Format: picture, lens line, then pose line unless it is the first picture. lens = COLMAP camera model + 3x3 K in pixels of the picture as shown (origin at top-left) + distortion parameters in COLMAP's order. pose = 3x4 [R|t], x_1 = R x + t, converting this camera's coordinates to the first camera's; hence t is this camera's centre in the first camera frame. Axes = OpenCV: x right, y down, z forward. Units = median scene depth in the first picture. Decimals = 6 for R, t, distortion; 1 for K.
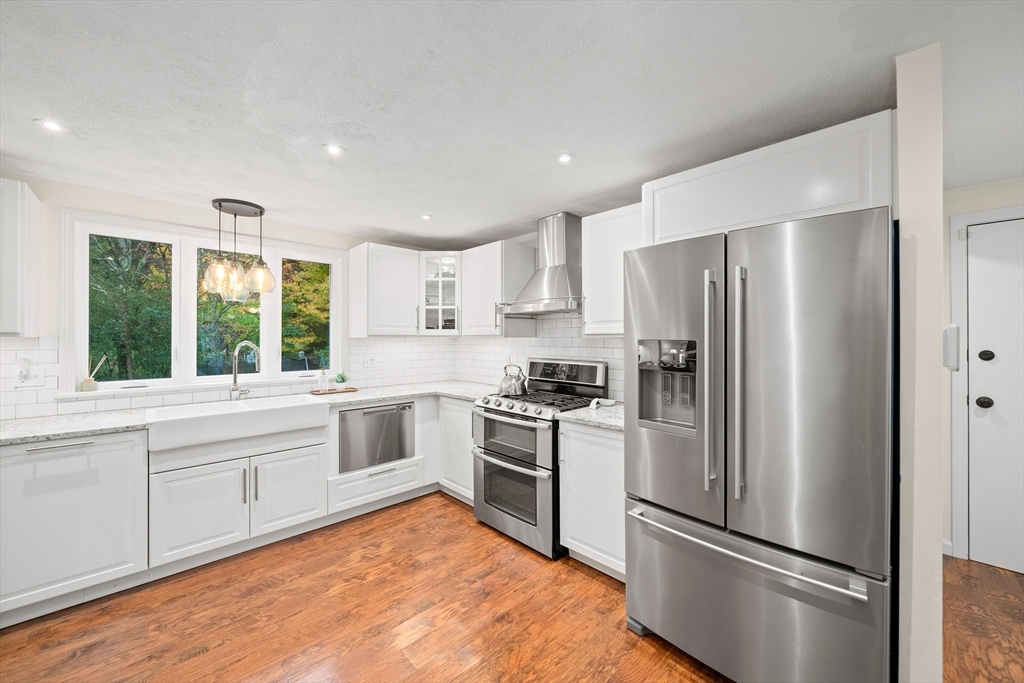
lens RADIAL K [[384.3, 0, 525.9], [0, 384.3, 336.4], [0, 0, 1]] dist [-0.008620, 0.000576]
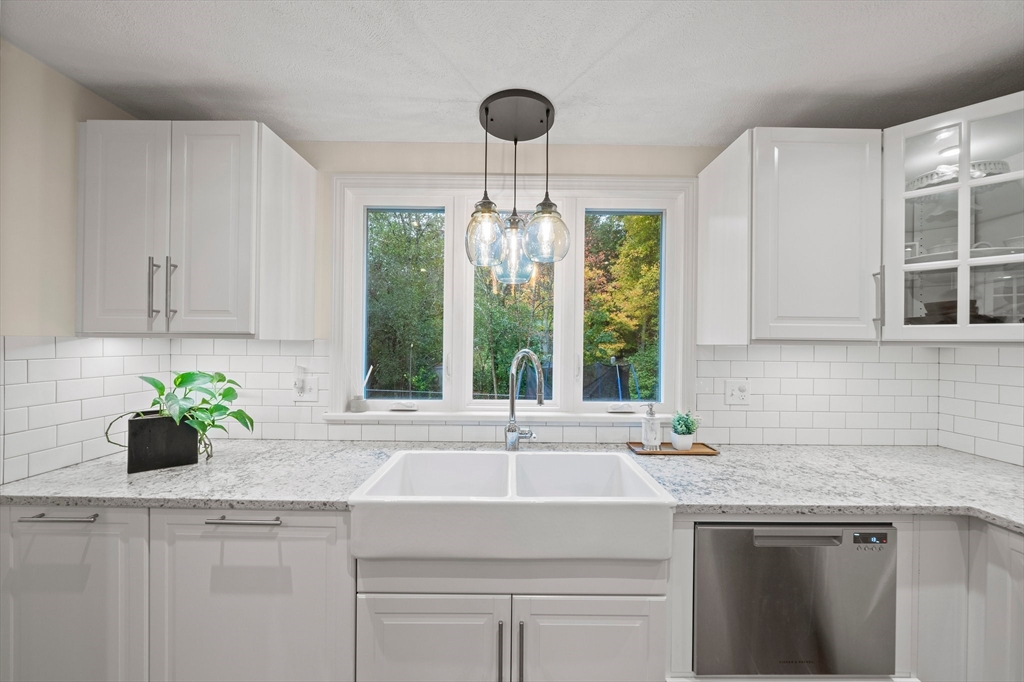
lens RADIAL K [[384.3, 0, 497.0], [0, 384.3, 341.8], [0, 0, 1]] dist [-0.008620, 0.000576]
pose [[0.679742, 0.004755, -0.733436, -0.328608], [-0.007908, 0.999968, -0.000846, 0.002557], [0.733409, 0.006375, 0.679758, 0.559680]]
